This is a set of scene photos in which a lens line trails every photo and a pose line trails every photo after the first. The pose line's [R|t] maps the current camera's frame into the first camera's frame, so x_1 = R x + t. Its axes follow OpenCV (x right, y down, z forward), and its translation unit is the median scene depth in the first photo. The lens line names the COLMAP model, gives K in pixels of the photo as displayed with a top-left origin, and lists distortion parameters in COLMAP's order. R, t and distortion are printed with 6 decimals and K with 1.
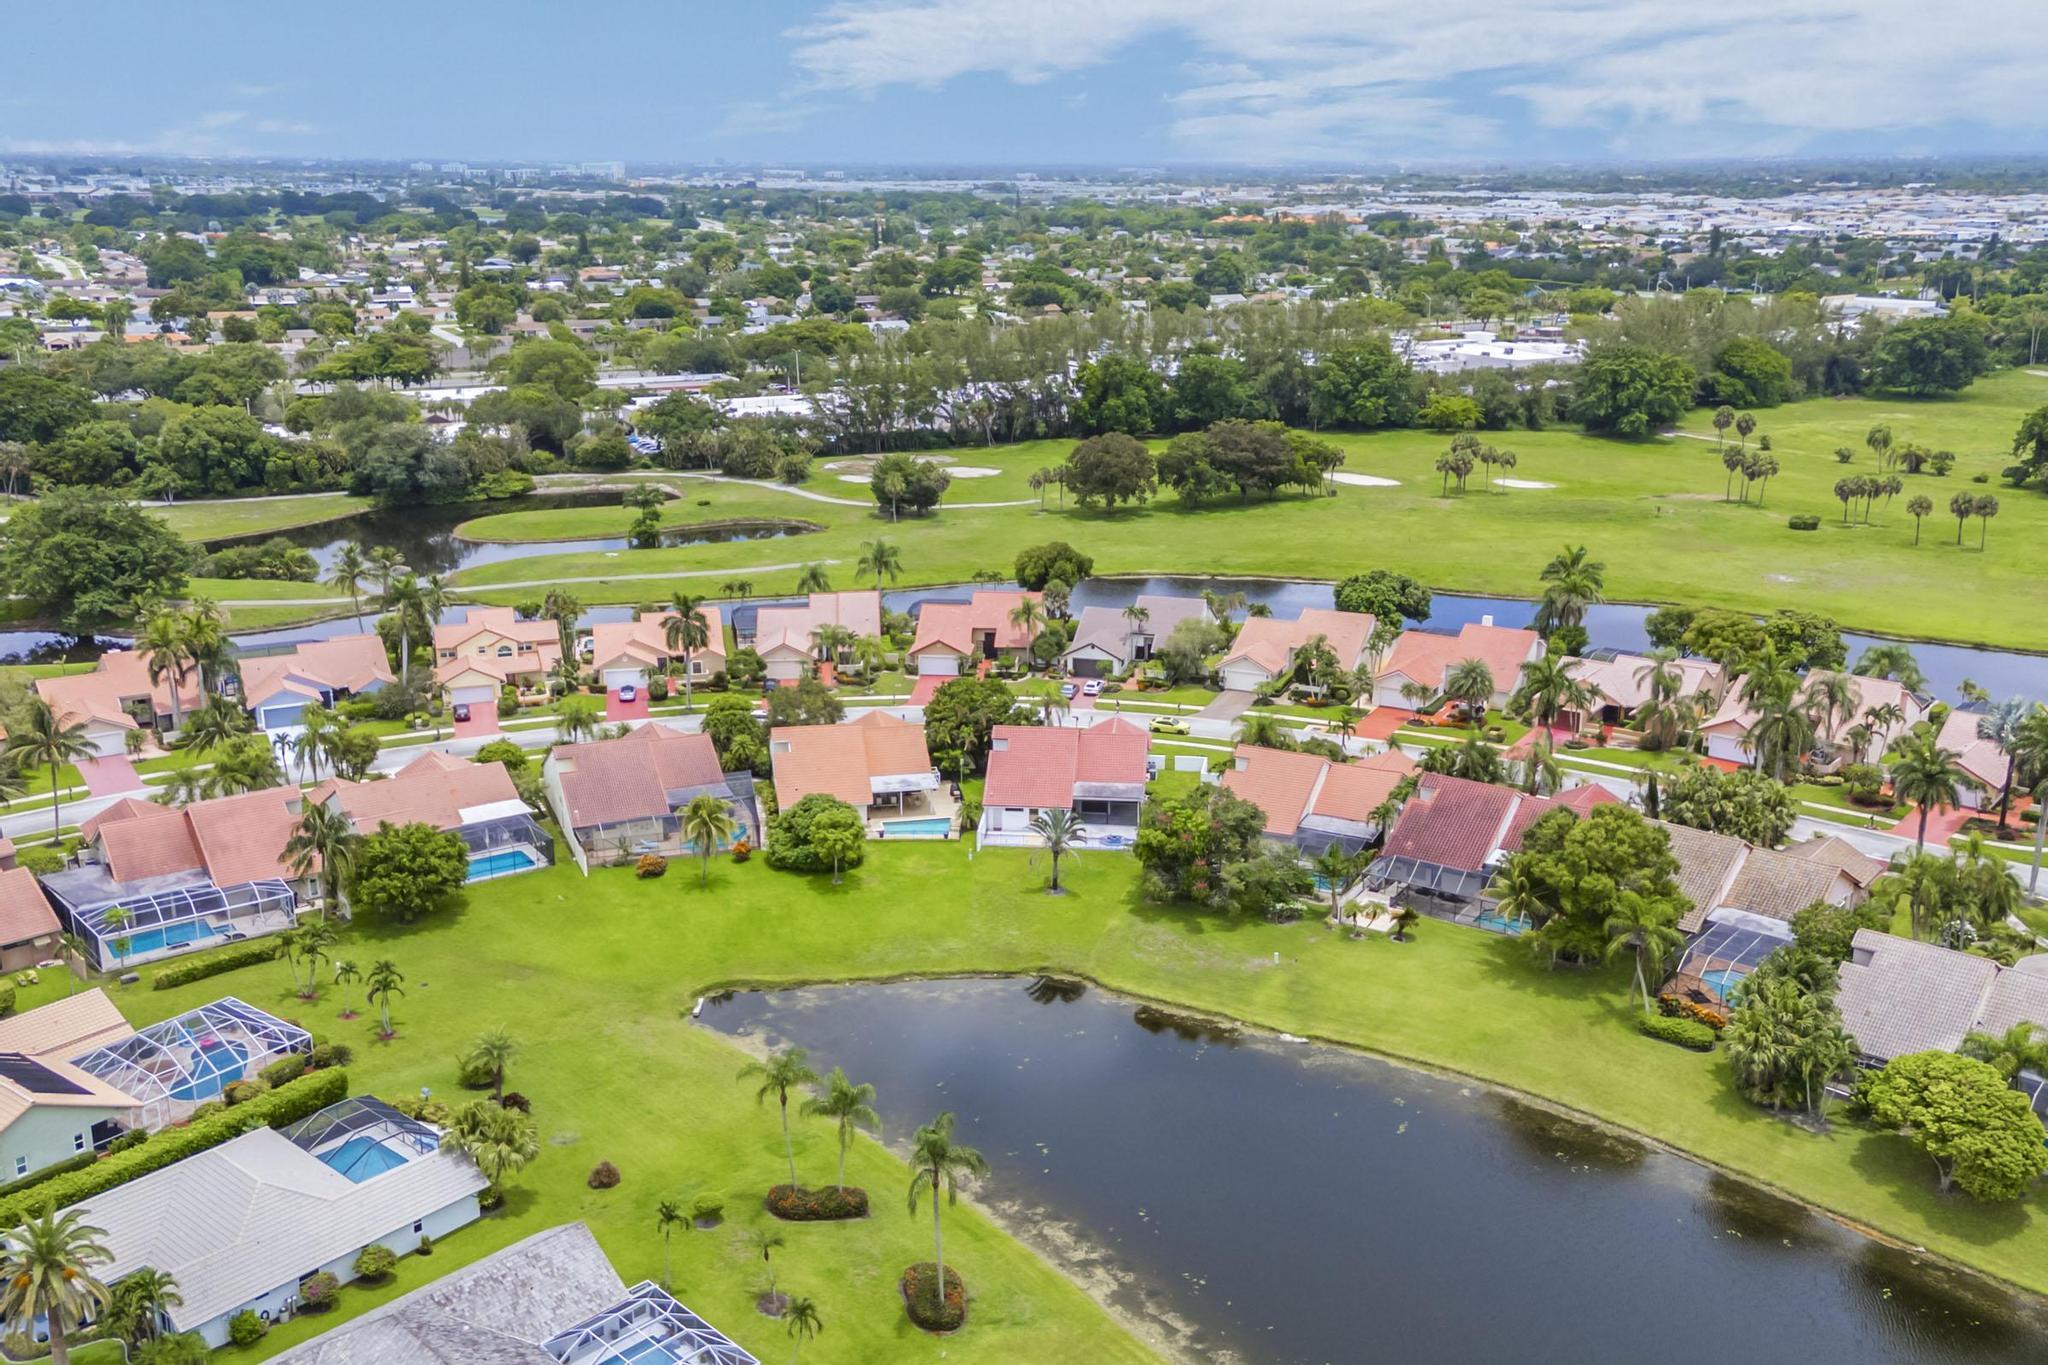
lens RADIAL K [[1680.2, 0, 1037.4], [0, 1680.2, 677.5], [0, 0, 1]] dist [0.100304, -0.001391]
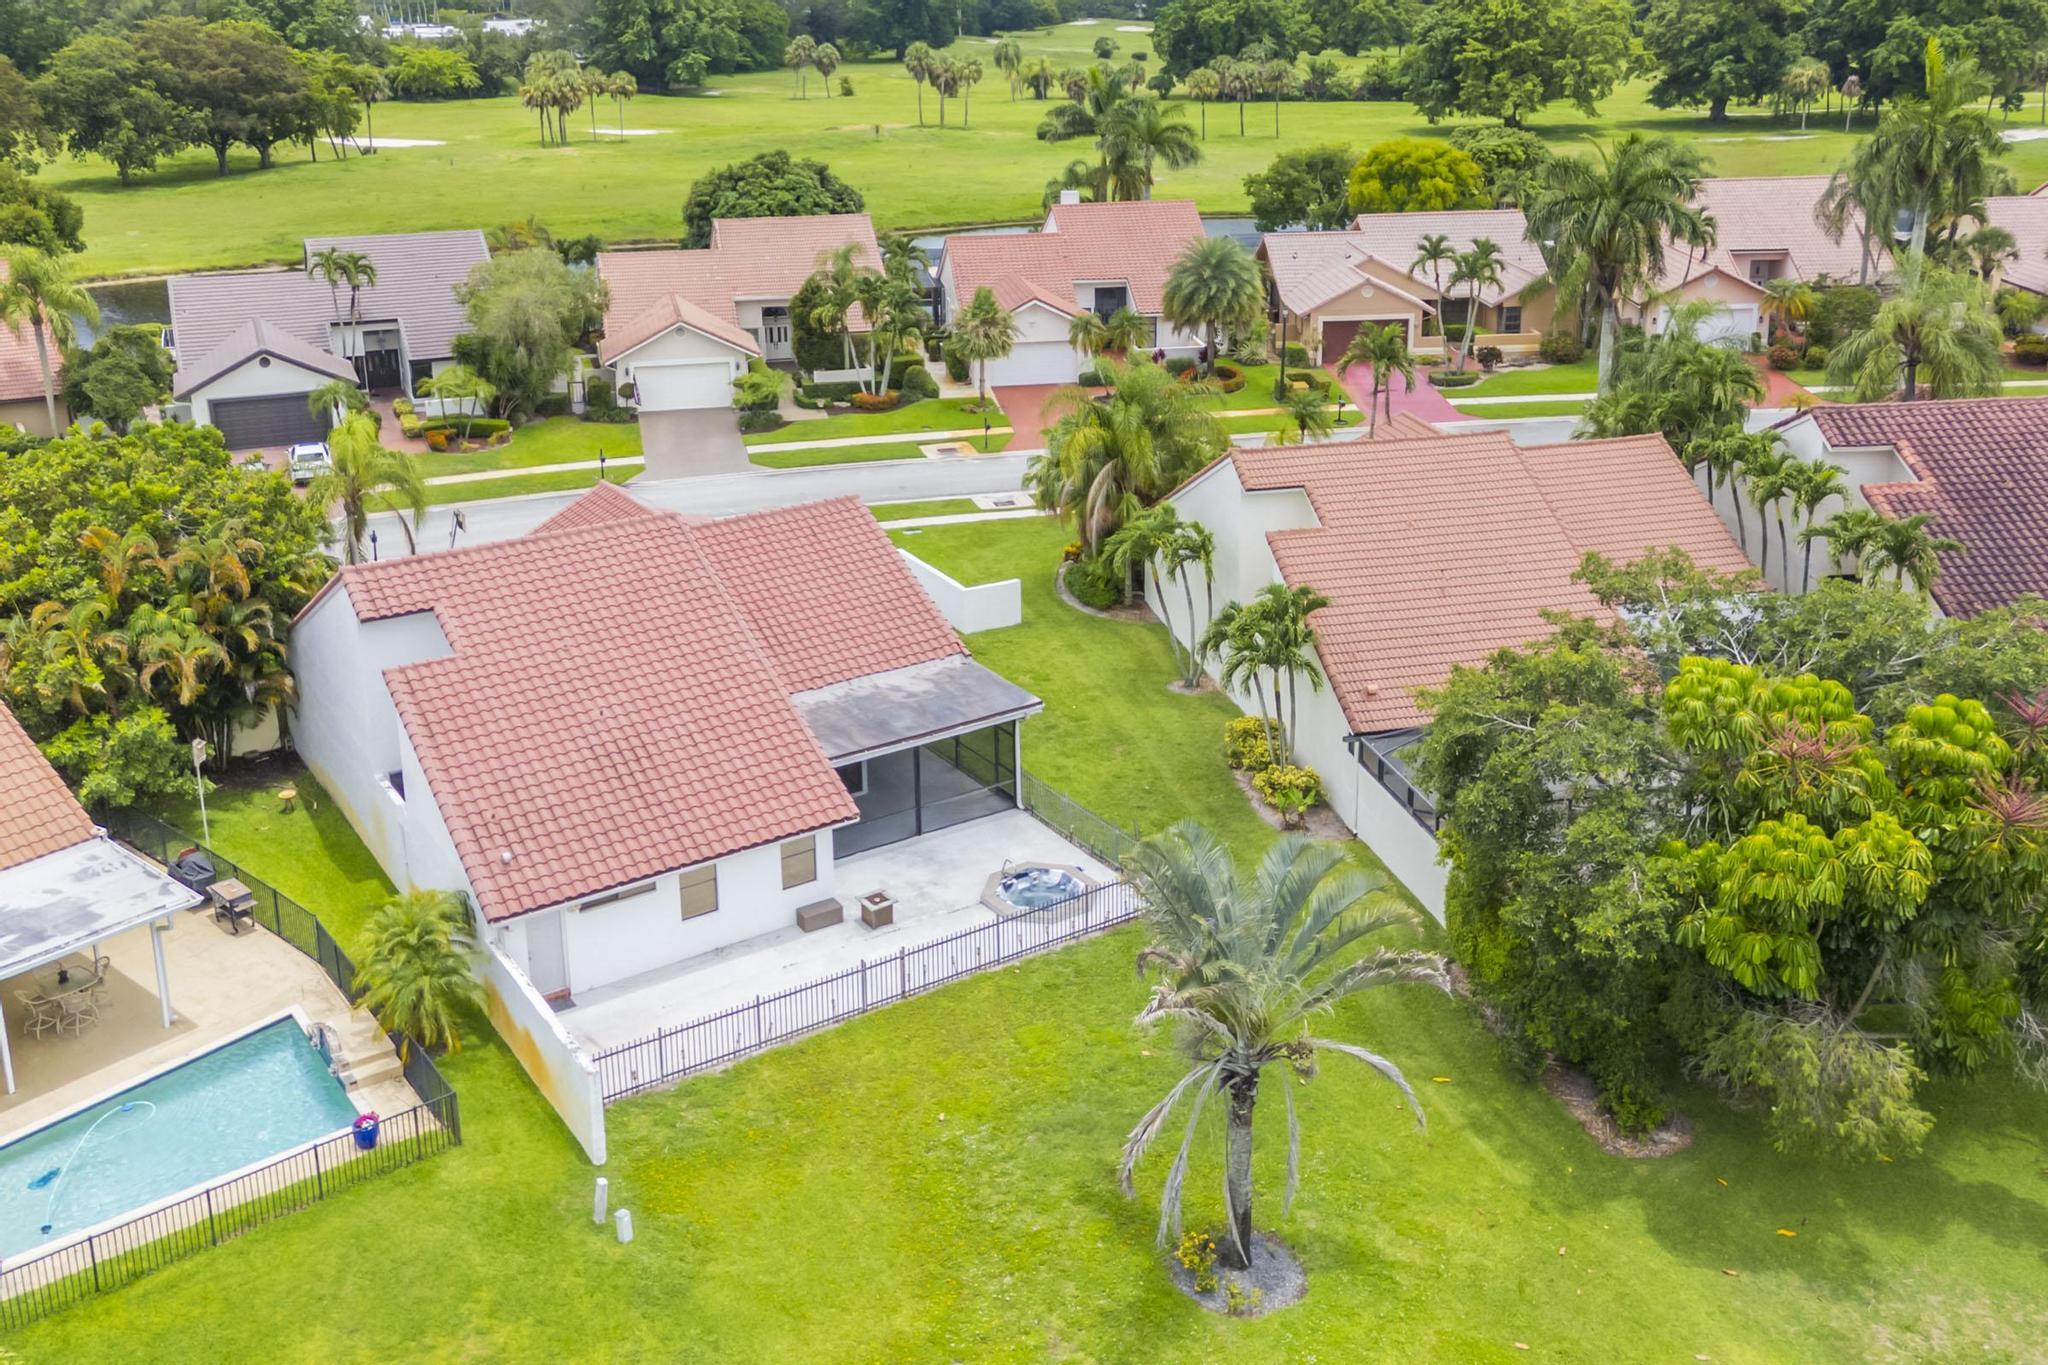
lens RADIAL K [[1813.5, 0, 1002.7], [0, 1813.5, 519.3], [0, 0, 1]] dist [0.074538, -0.004213]
pose [[0.788571, -0.188116, 0.585464, -0.086776], [0.179374, 0.981023, 0.073612, 0.016221], [-0.588201, 0.046969, 0.807350, 0.619031]]
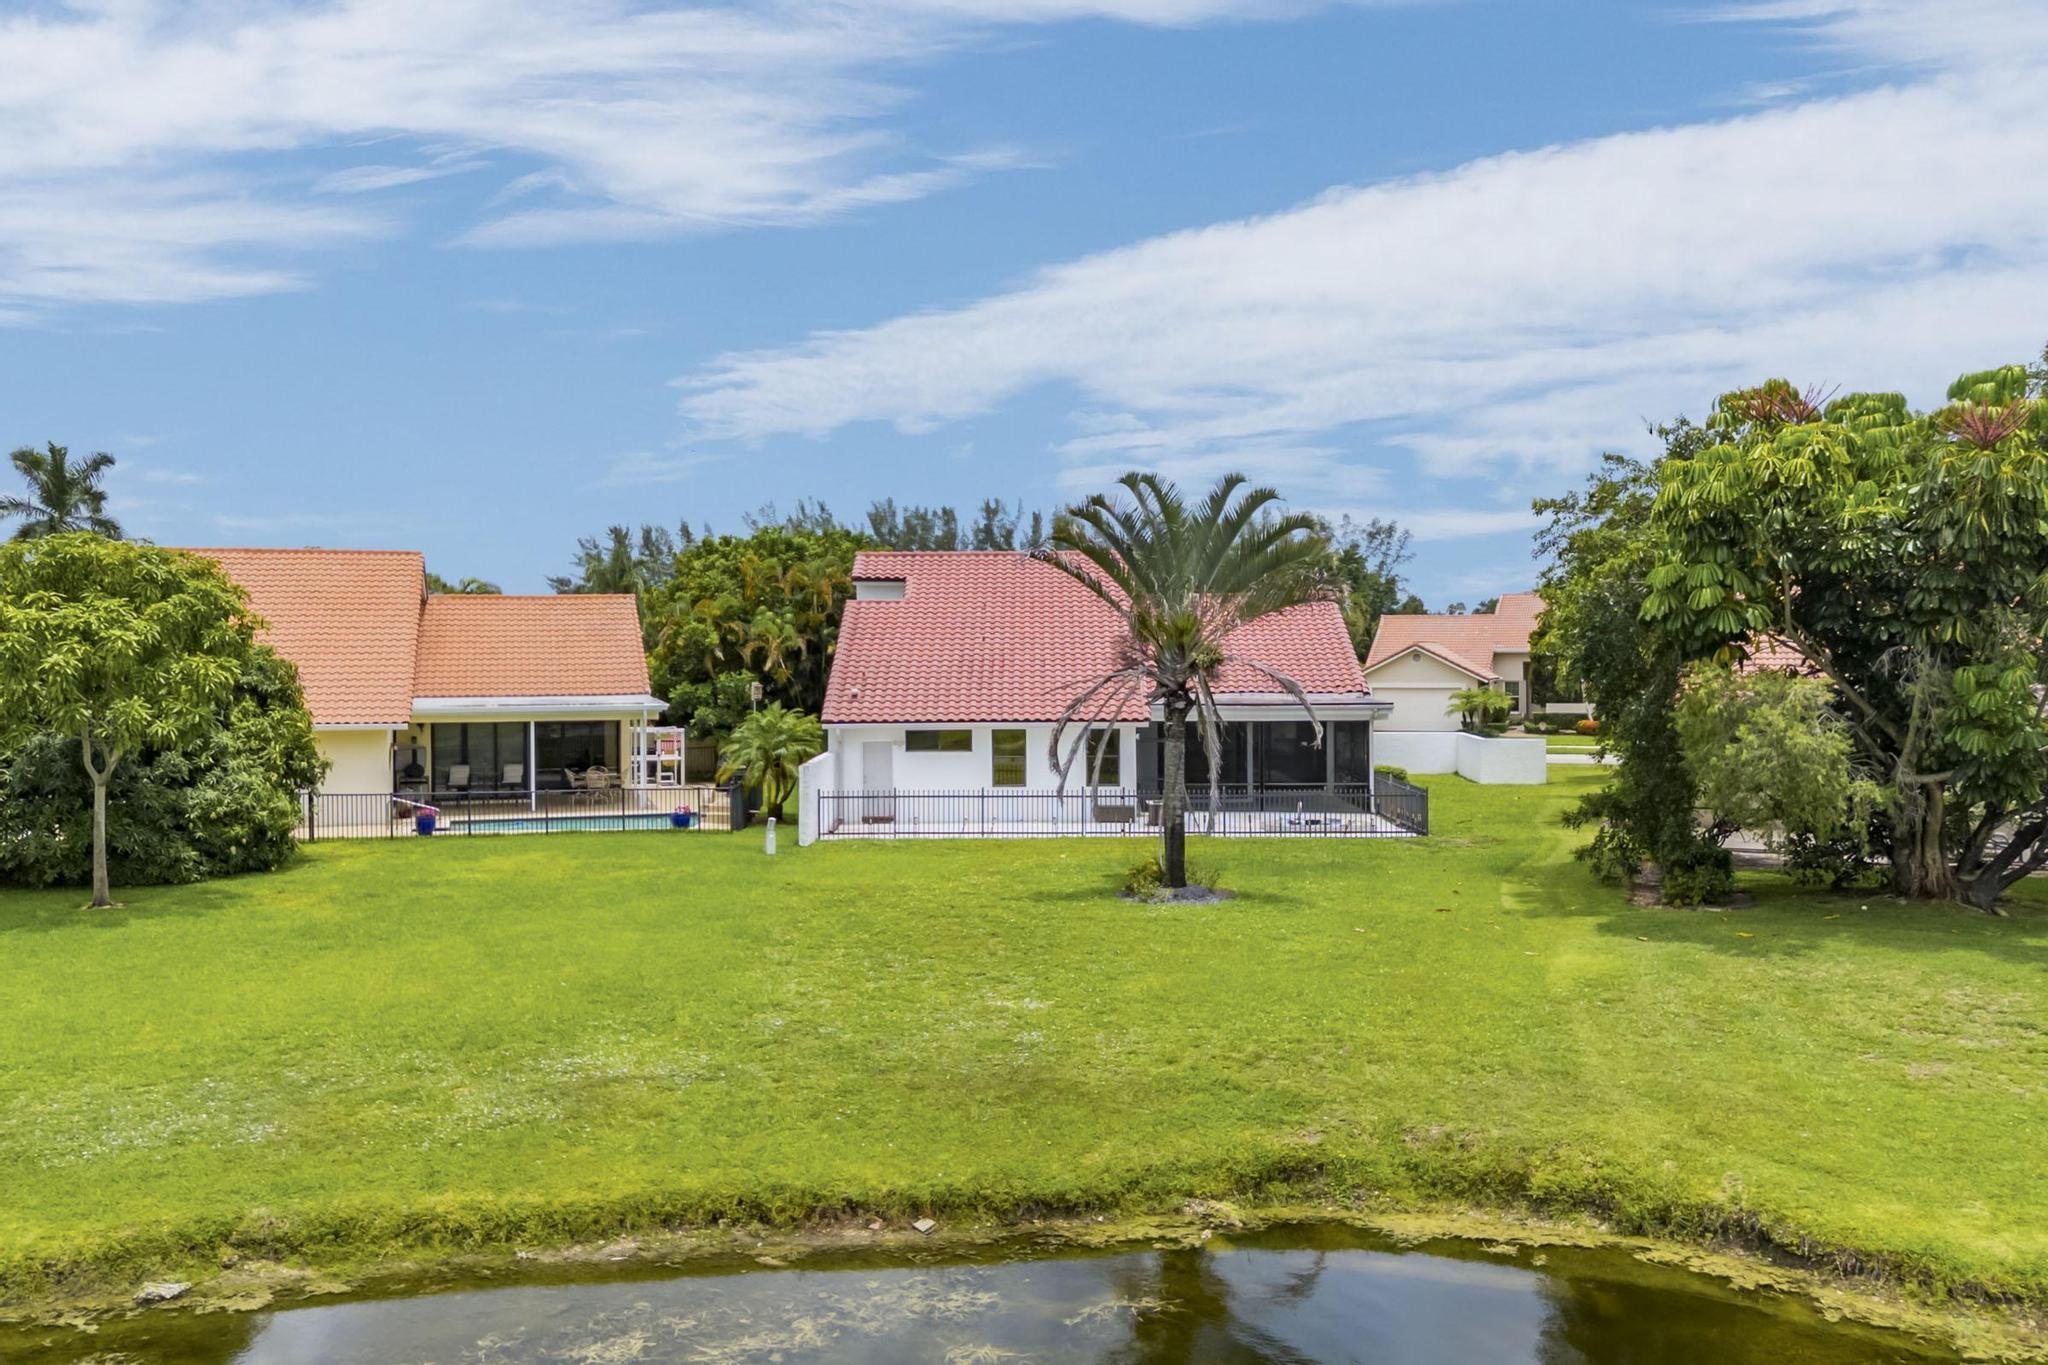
lens RADIAL K [[1777.0, 0, 1018.8], [0, 1777.0, 690.4], [0, 0, 1]] dist [0.064231, 0.052751]
pose [[0.996815, -0.011684, 0.078887, -0.018786], [0.030739, 0.969062, -0.244896, 0.114381], [-0.073585, 0.246541, 0.966335, 0.576107]]
